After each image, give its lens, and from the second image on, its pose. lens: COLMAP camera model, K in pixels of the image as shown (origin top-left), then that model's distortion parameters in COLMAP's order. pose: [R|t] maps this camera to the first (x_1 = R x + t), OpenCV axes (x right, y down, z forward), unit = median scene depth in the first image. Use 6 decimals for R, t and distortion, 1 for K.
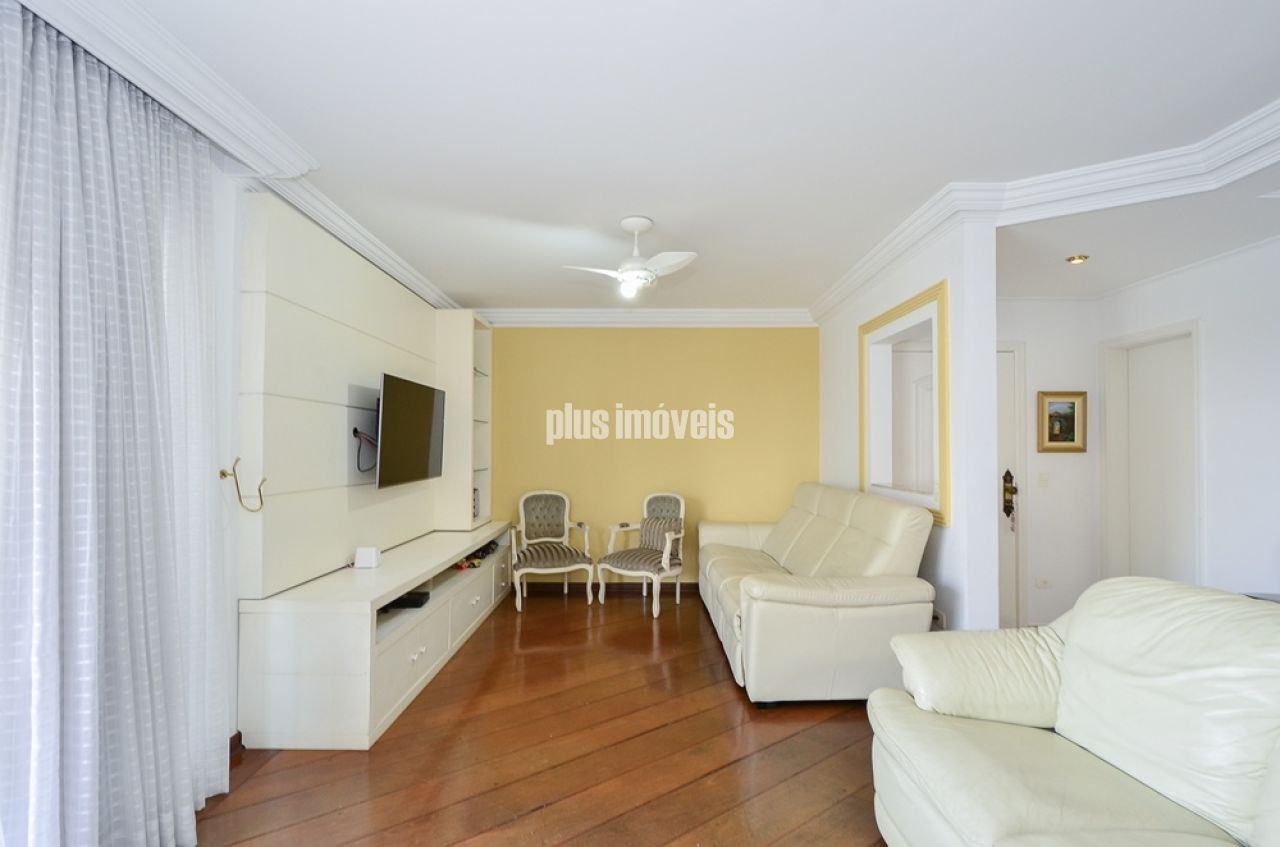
lens RADIAL K [[557.2, 0, 643.9], [0, 557.2, 438.9], [0, 0, 1]] dist [0.001174, -0.006935]
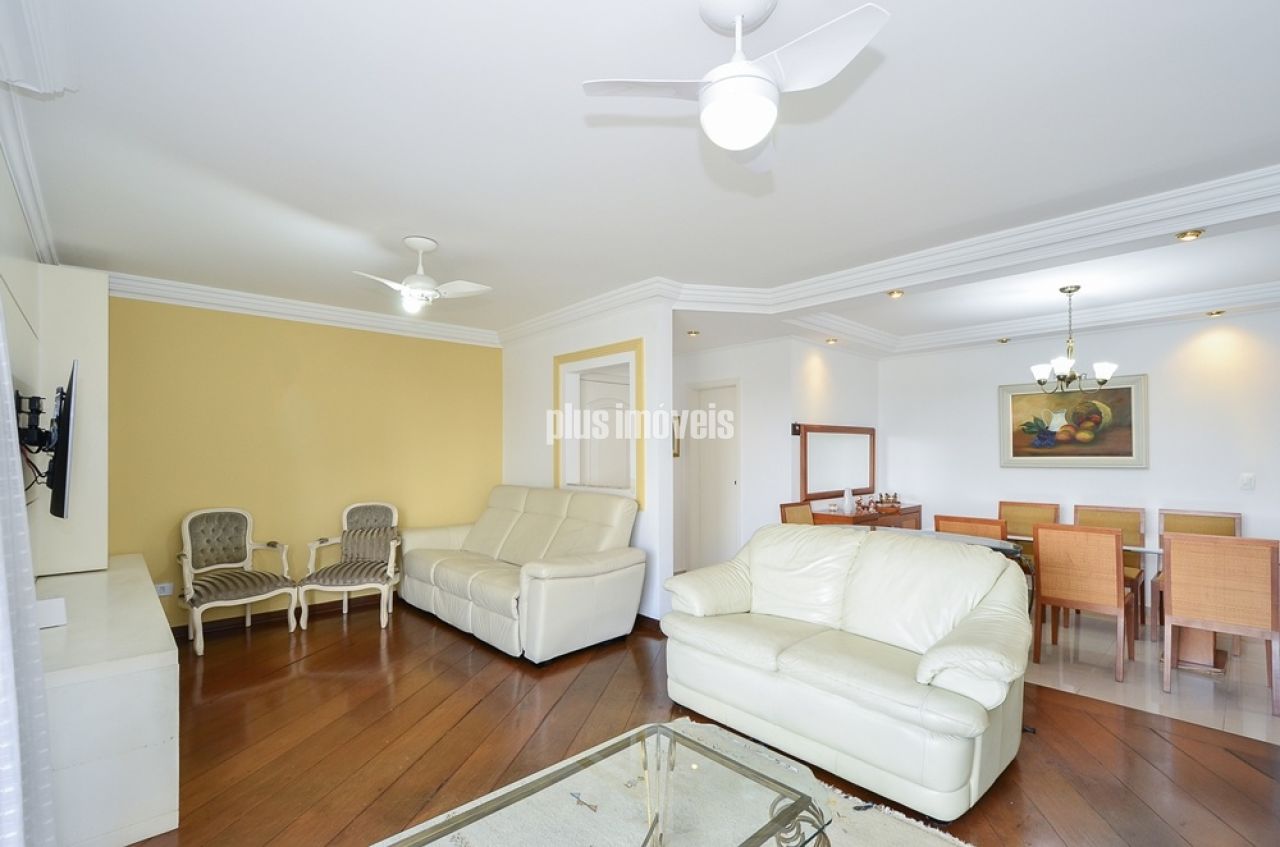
lens RADIAL K [[557.2, 0, 643.9], [0, 557.2, 438.9], [0, 0, 1]] dist [0.001174, -0.006935]
pose [[0.733610, 0.013828, 0.679430, -0.317009], [-0.008121, 0.999900, -0.011581, -0.007171], [-0.679522, 0.002978, 0.733649, -0.041110]]
